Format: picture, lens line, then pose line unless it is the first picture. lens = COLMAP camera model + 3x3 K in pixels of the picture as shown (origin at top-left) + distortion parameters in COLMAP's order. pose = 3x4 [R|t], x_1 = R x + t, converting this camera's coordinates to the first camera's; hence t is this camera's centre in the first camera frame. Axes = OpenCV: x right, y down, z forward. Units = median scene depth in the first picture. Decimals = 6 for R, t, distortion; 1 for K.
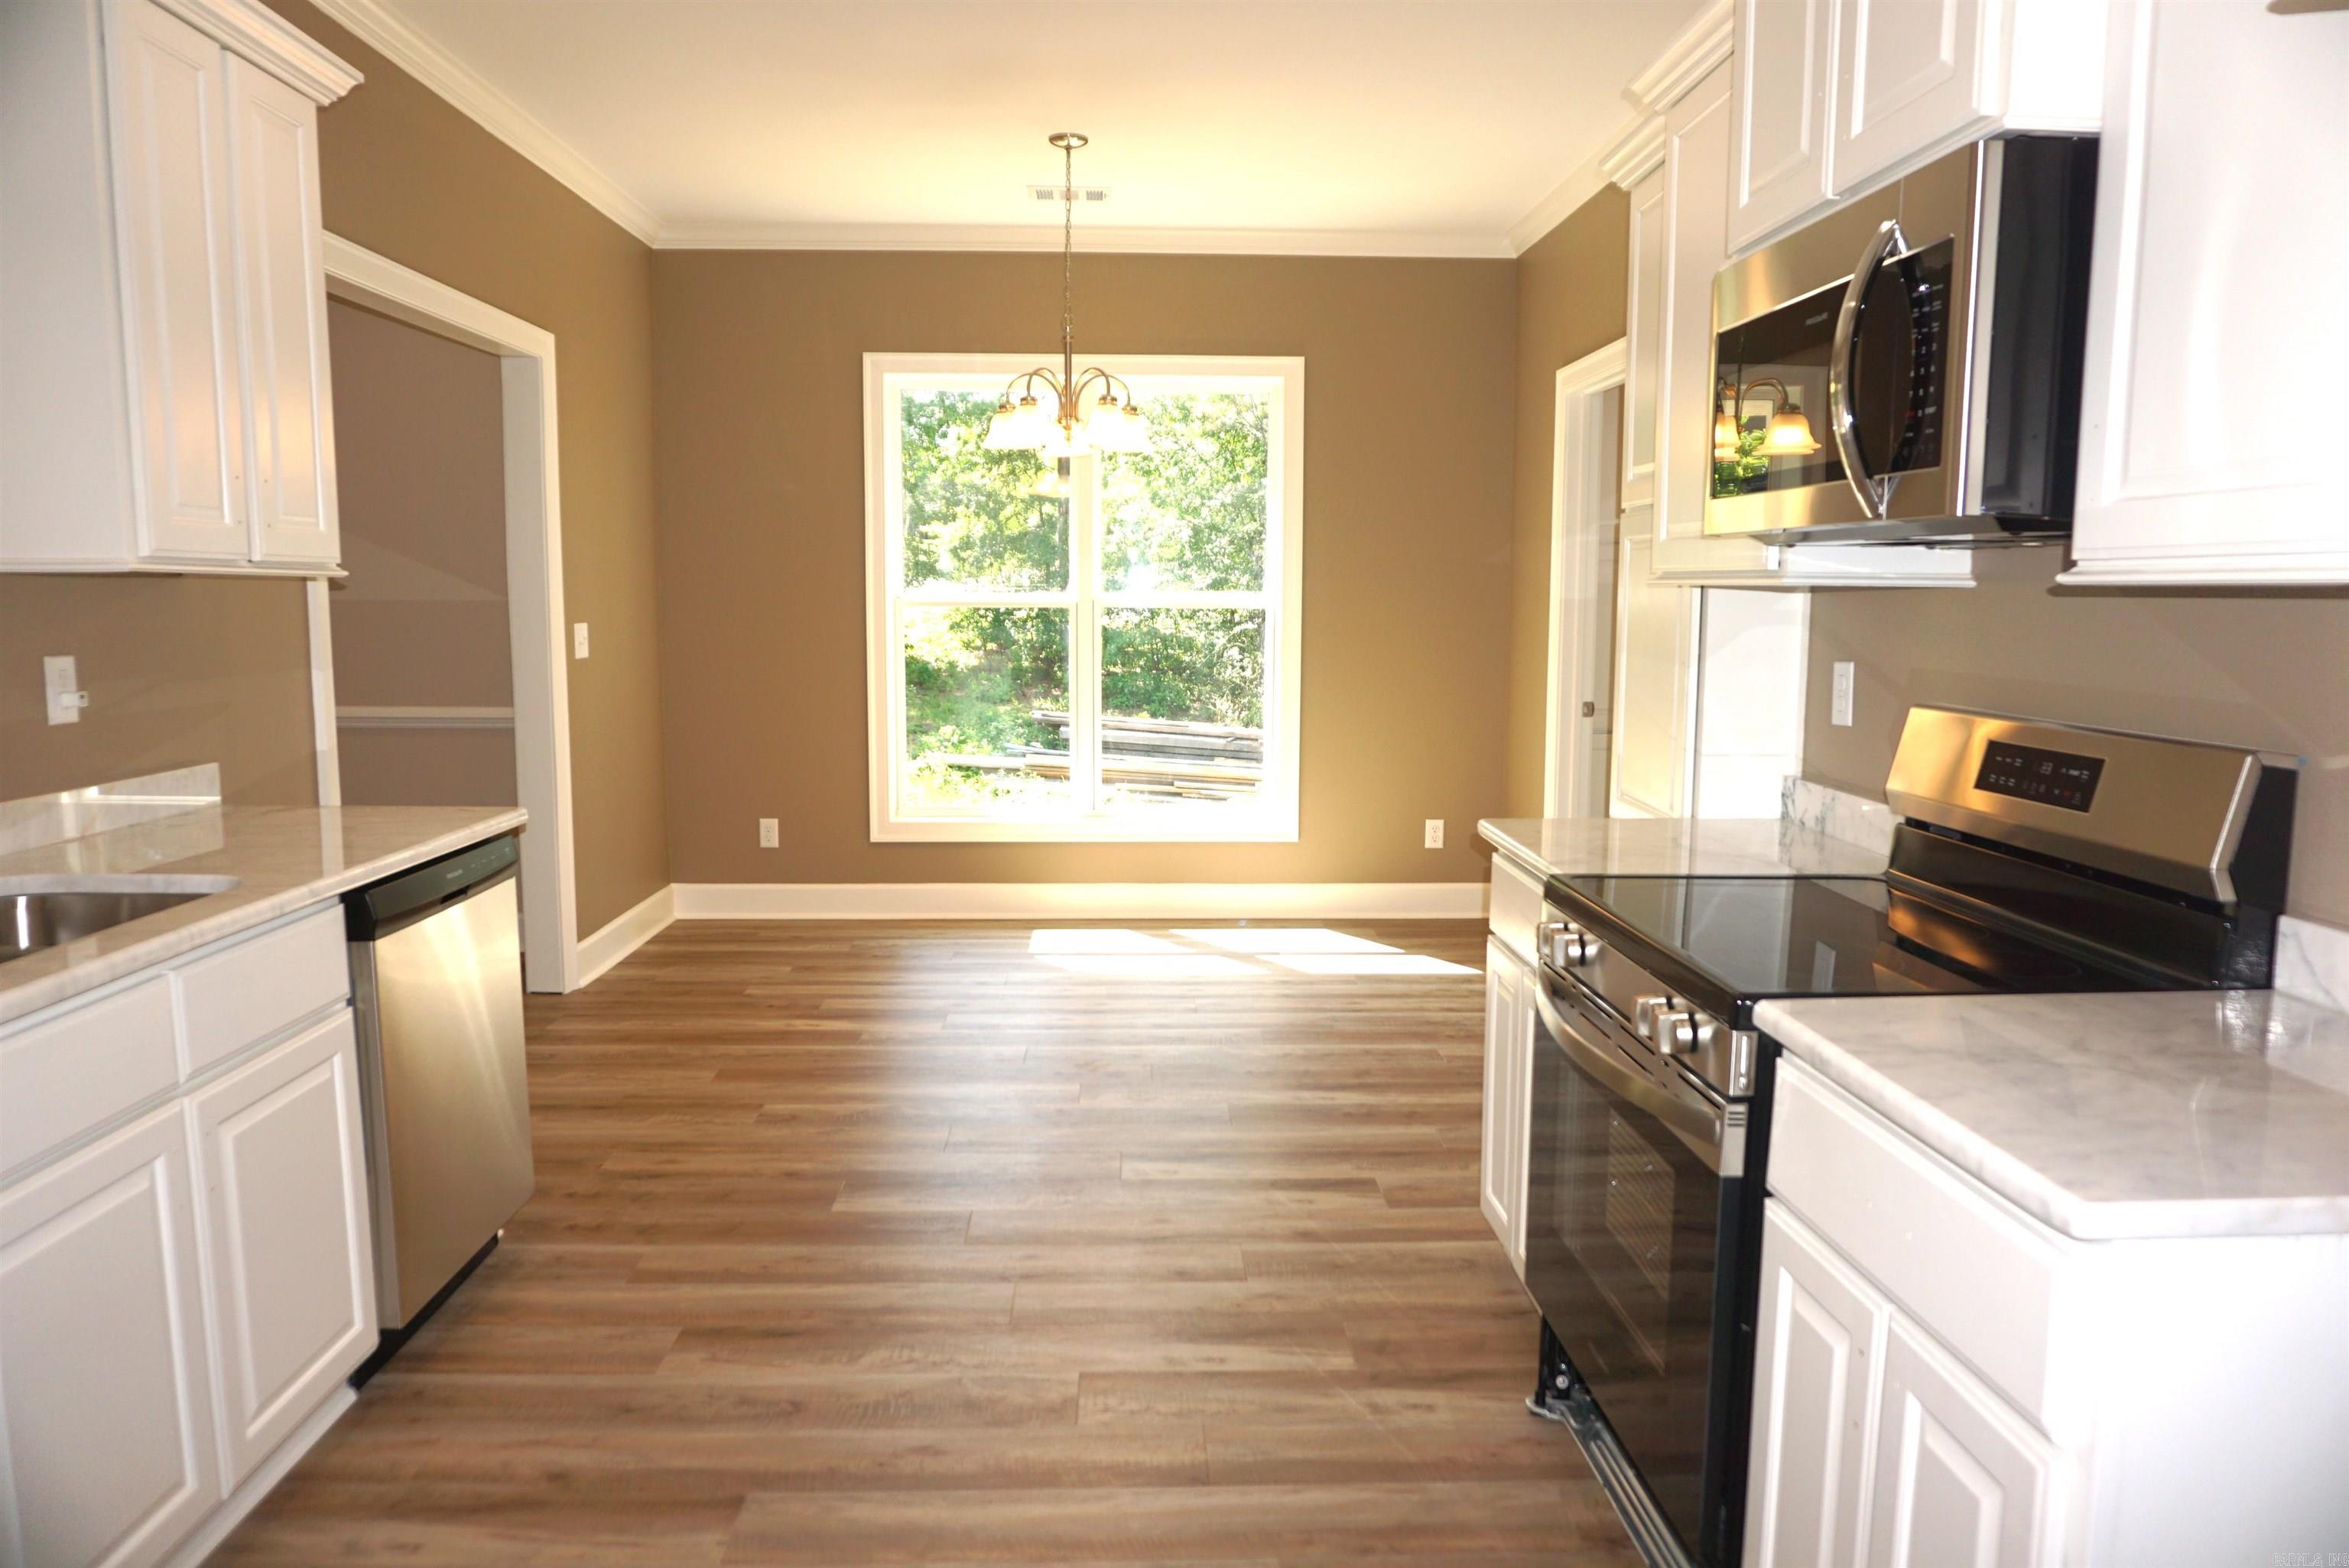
lens RADIAL K [[1568.9, 0, 1178.1], [0, 1568.9, 782.7], [0, 0, 1]] dist [-0.049550, 0.030274]
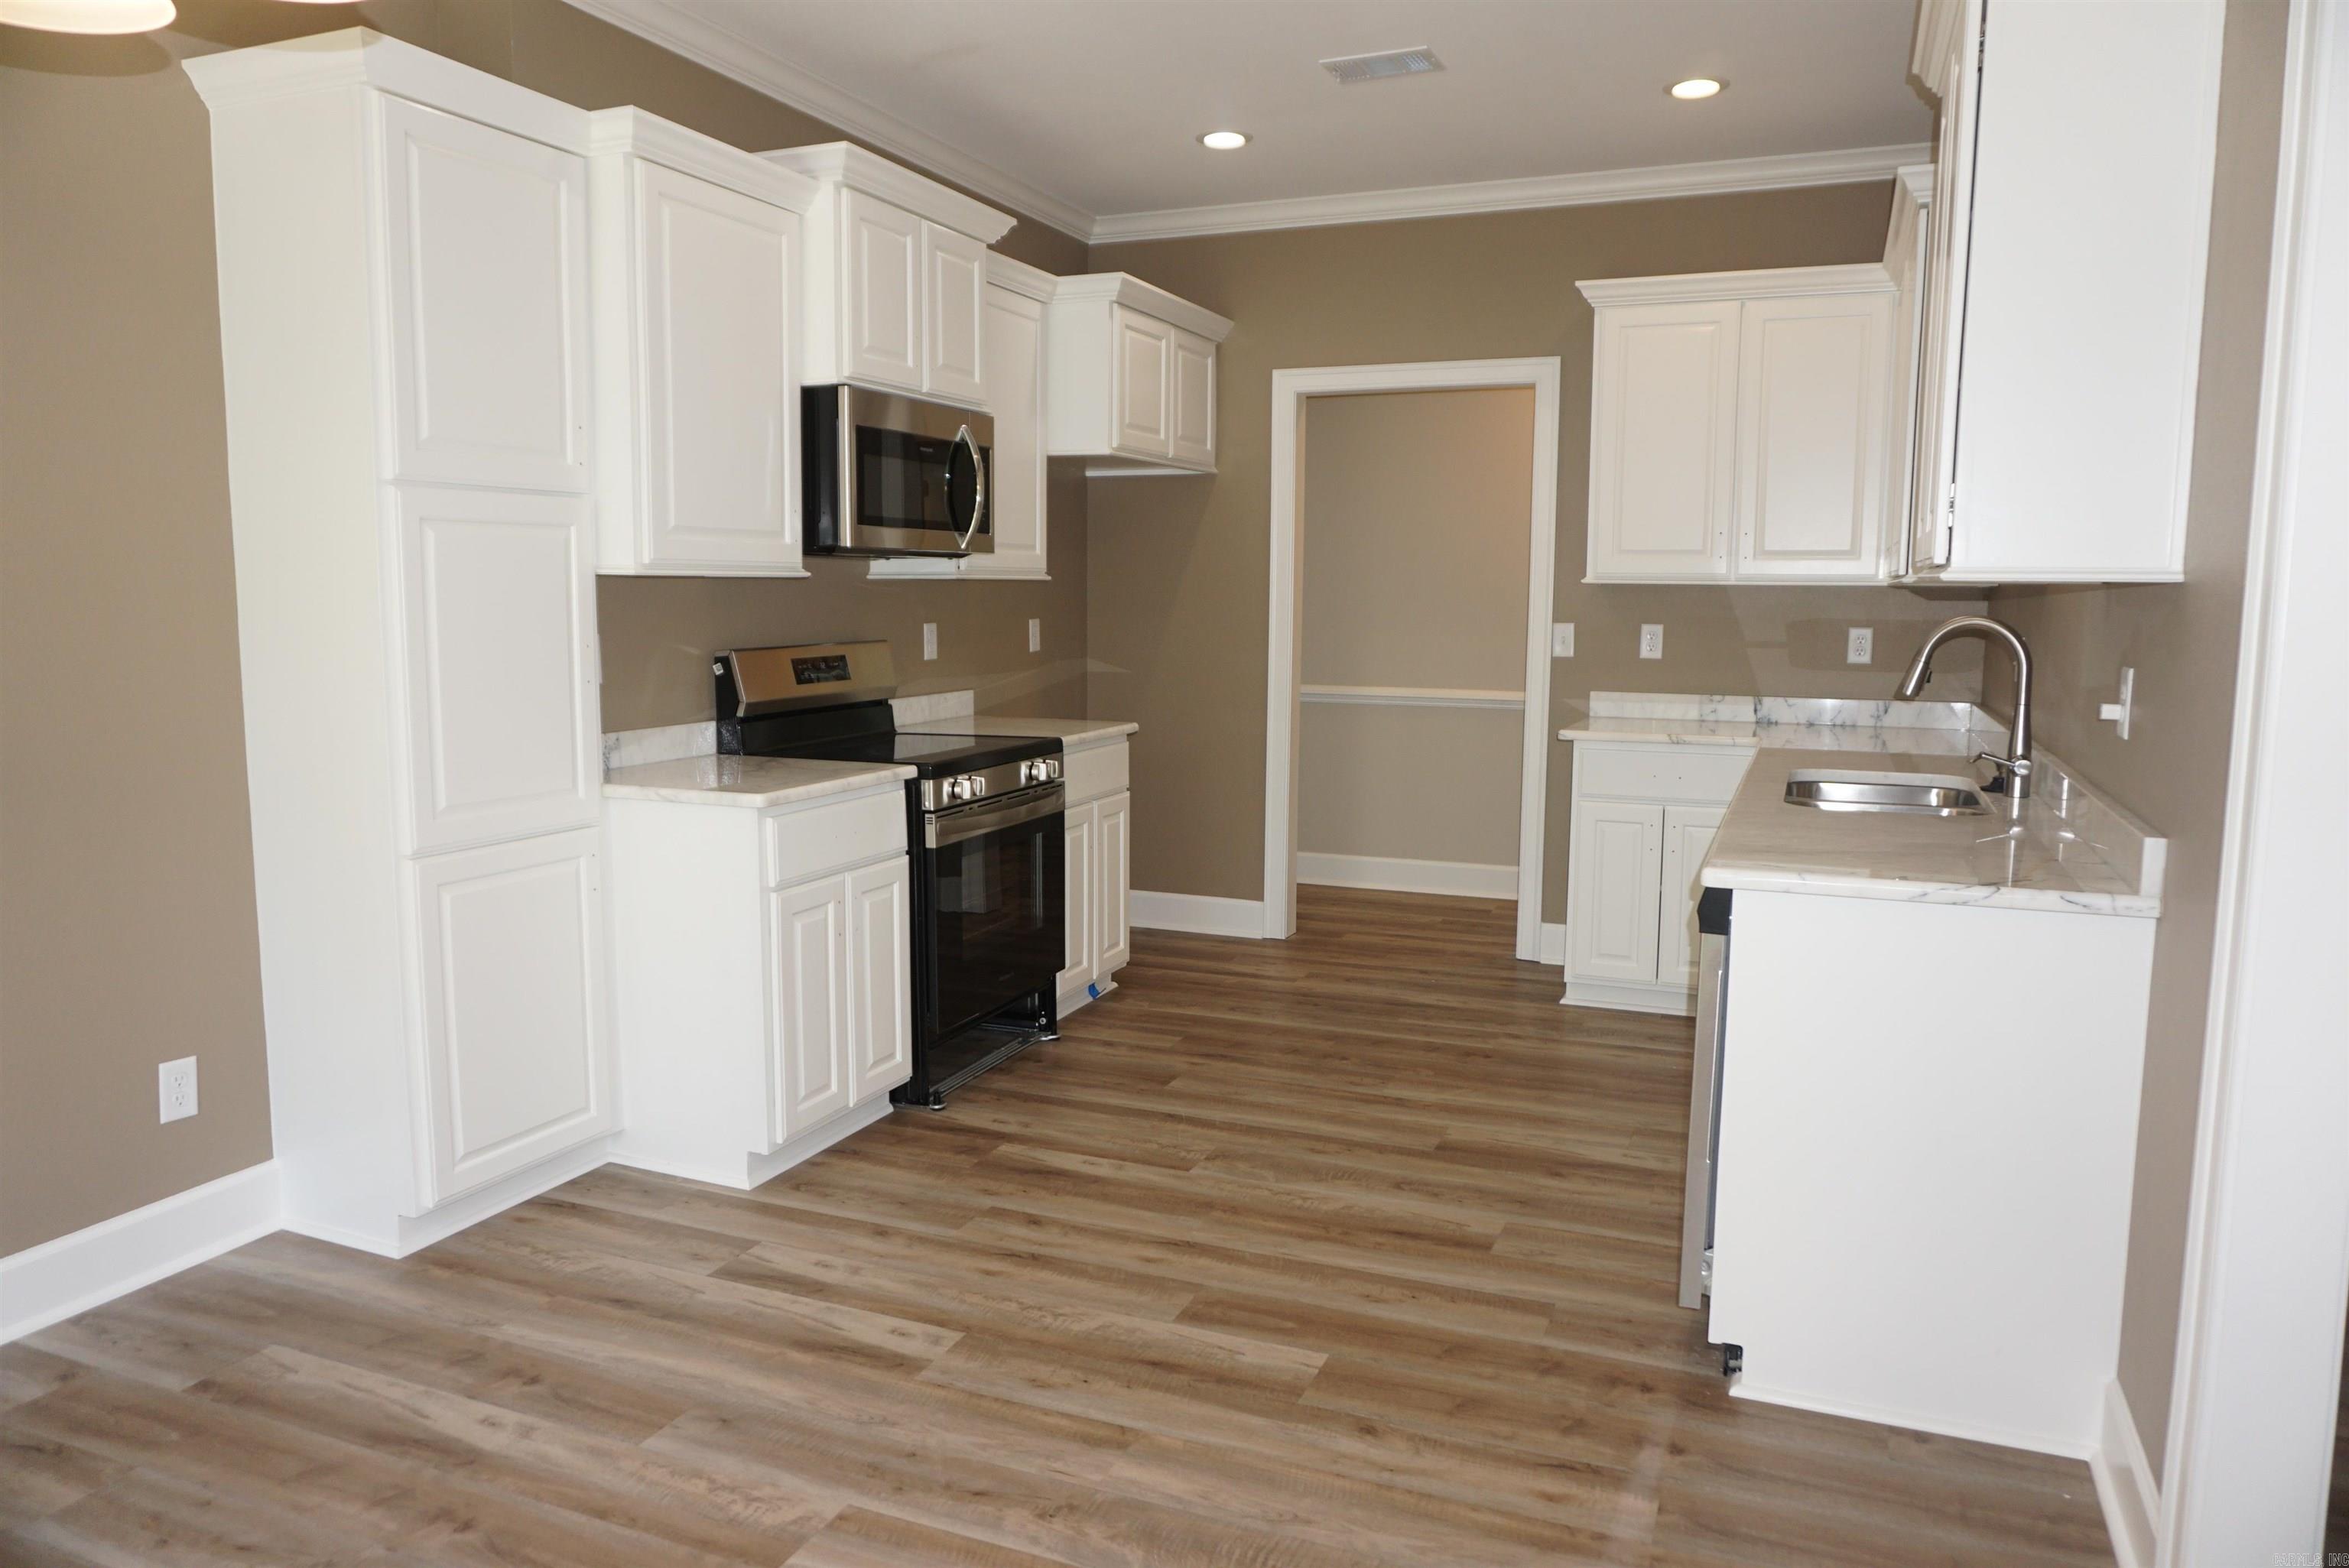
lens RADIAL K [[1568.9, 0, 1173.8], [0, 1568.9, 783.0], [0, 0, 1]] dist [-0.049550, 0.030274]
pose [[-0.908227, -0.062900, 0.413724, -0.551833], [0.040308, 0.970894, 0.236095, -0.247345], [-0.416532, 0.231104, -0.879256, 1.988915]]
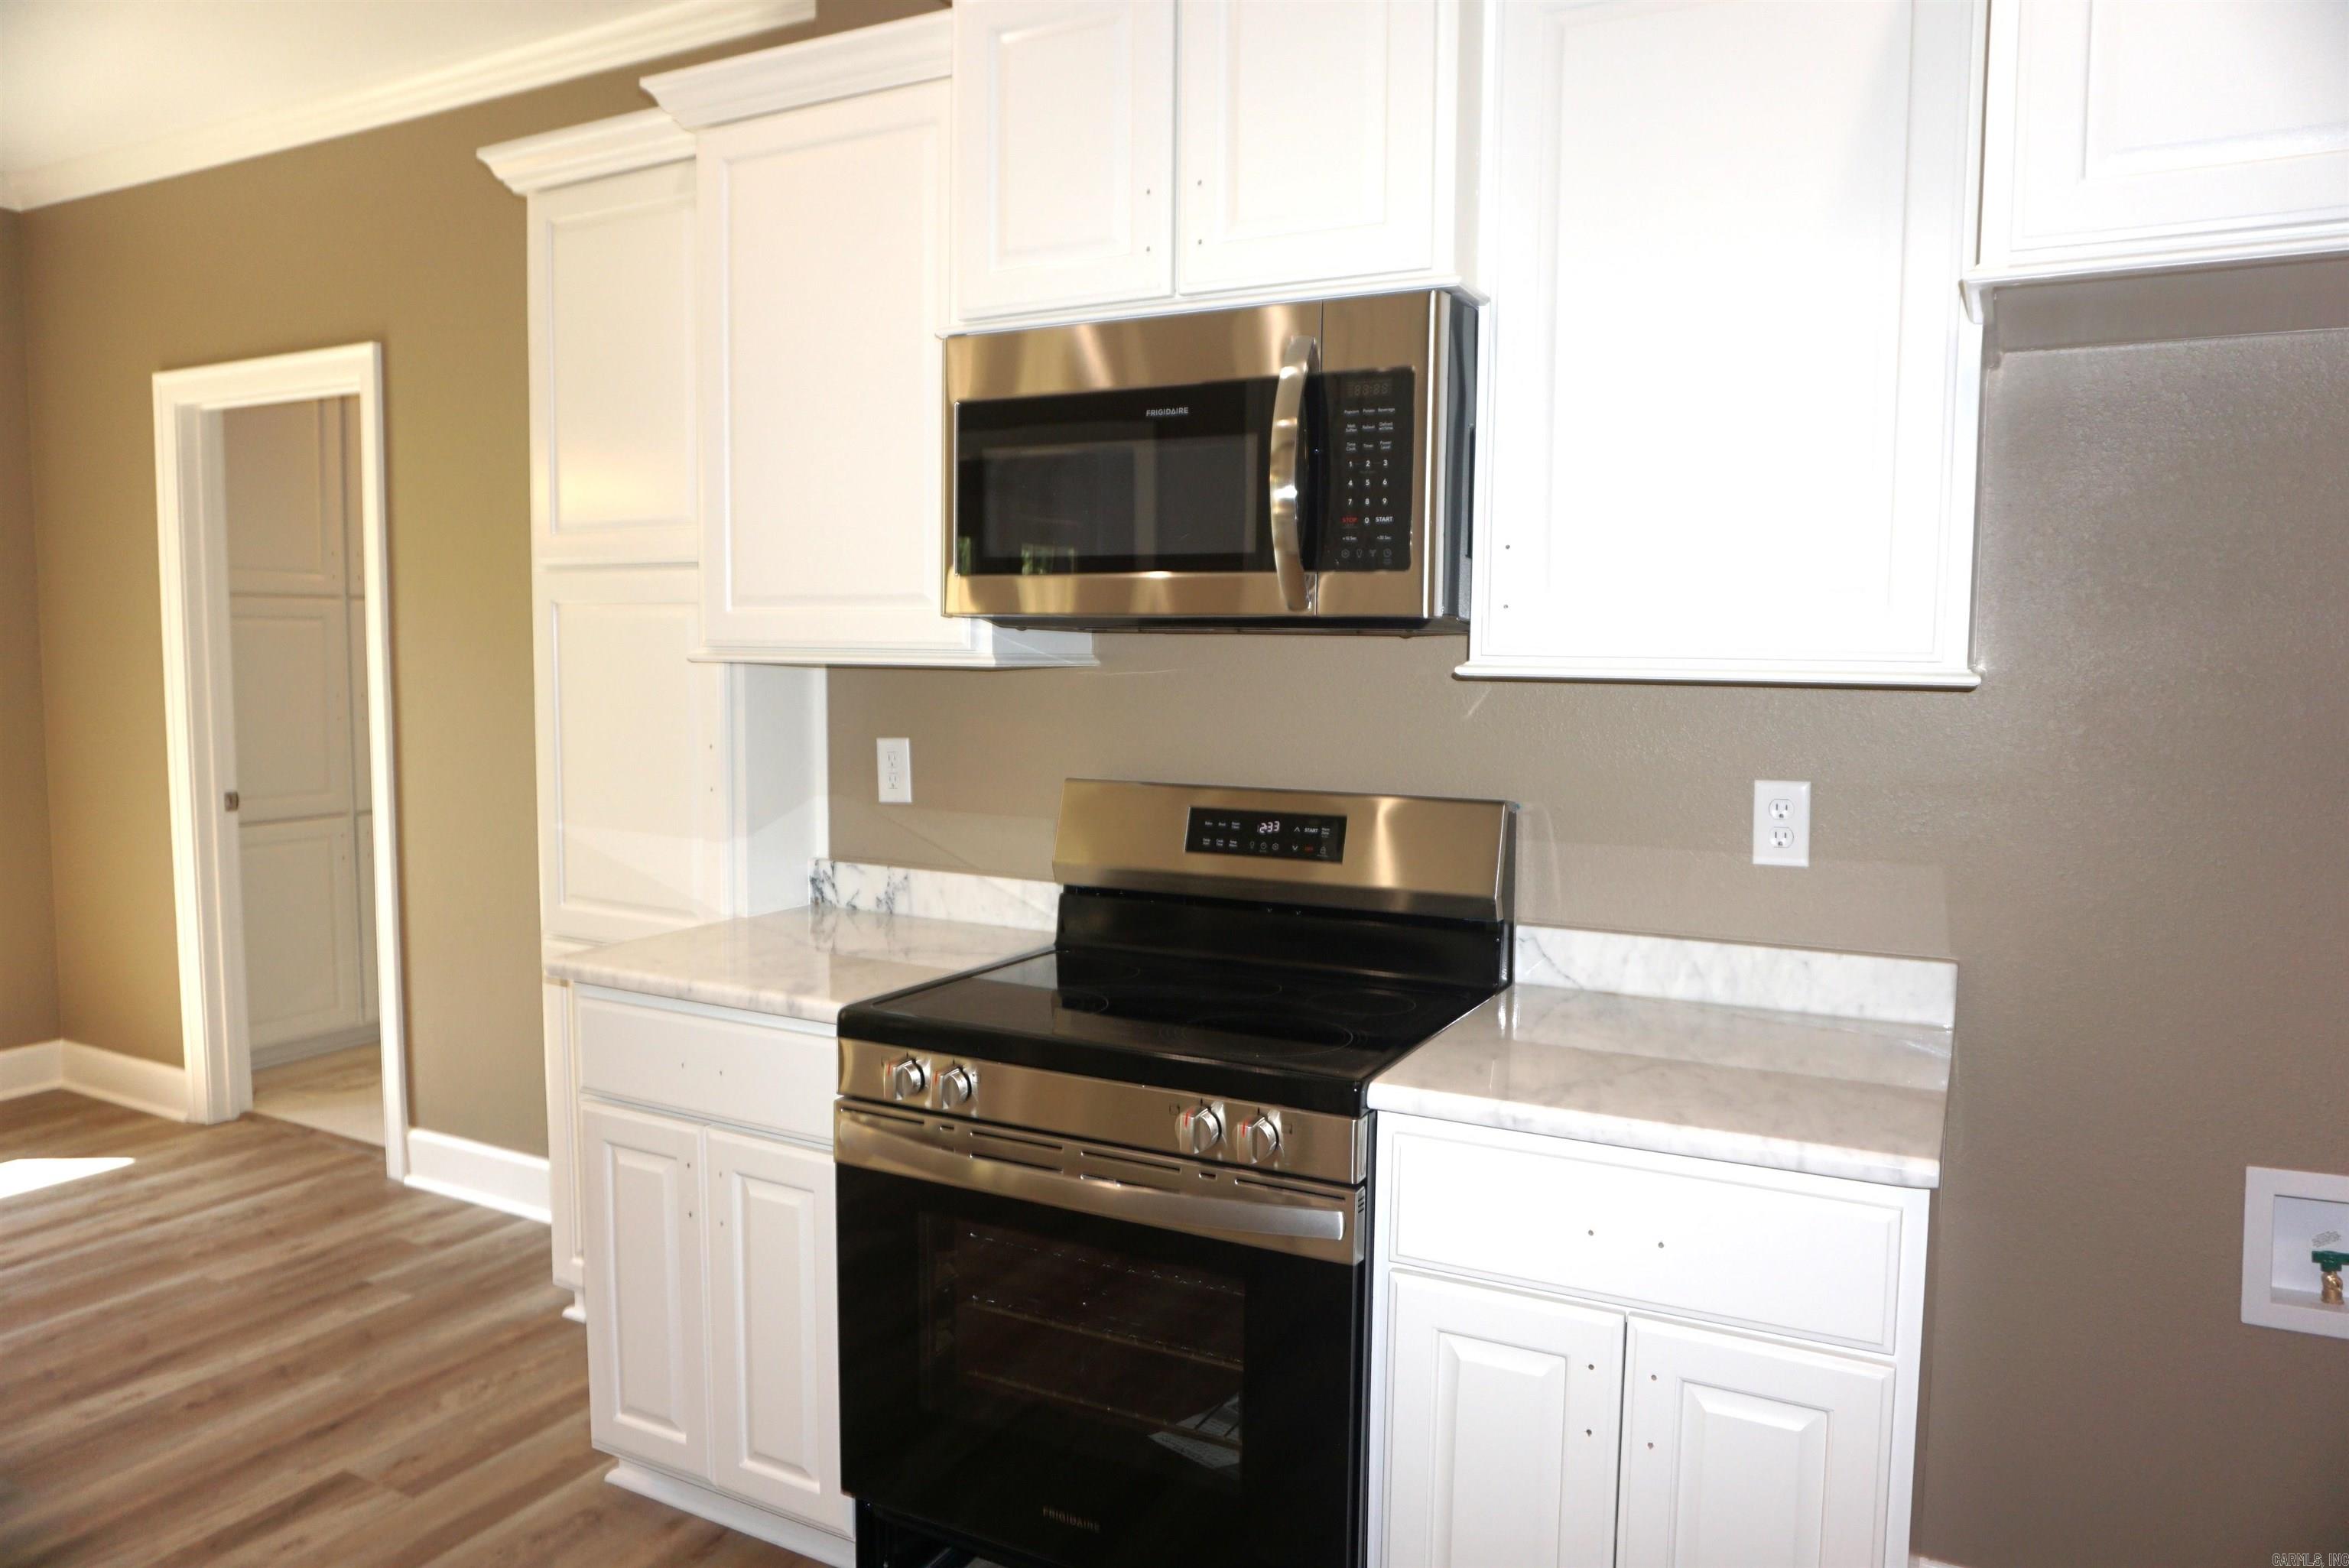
lens RADIAL K [[1568.9, 0, 1166.6], [0, 1568.9, 775.2], [0, 0, 1]] dist [-0.049550, 0.030274]
pose [[0.504093, -0.066111, 0.861115, -0.351982], [0.096024, 0.995174, 0.020191, -0.059379], [-0.858295, 0.072510, 0.508008, 0.358271]]
